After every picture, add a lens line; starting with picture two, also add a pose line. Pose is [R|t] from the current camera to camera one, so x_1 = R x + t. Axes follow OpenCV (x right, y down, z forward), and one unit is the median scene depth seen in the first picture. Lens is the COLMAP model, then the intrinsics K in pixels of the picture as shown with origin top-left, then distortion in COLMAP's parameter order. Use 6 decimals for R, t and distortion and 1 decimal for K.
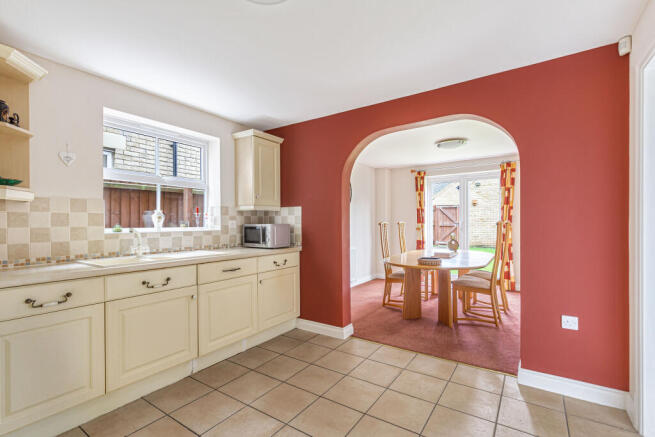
lens RADIAL K [[299.6, 0, 329.0], [0, 299.6, 221.2], [0, 0, 1]] dist [-0.002514, -0.000211]
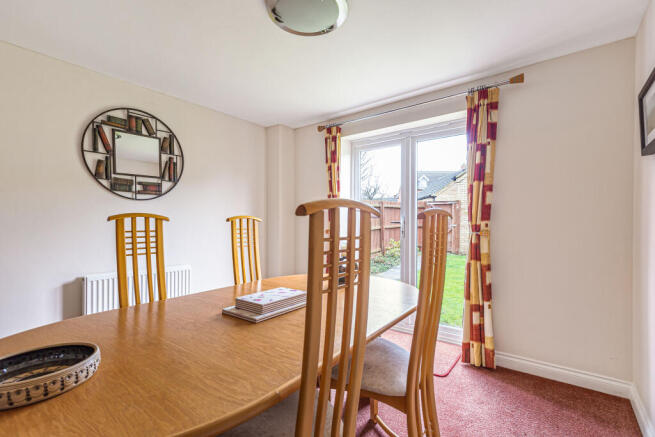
lens RADIAL K [[299.6, 0, 326.2], [0, 299.6, 221.0], [0, 0, 1]] dist [-0.002514, -0.000211]
pose [[0.998239, 0.000657, -0.059317, 0.329061], [-0.000004, 0.999939, 0.011016, 0.001529], [0.059320, -0.010996, 0.998178, 0.445127]]
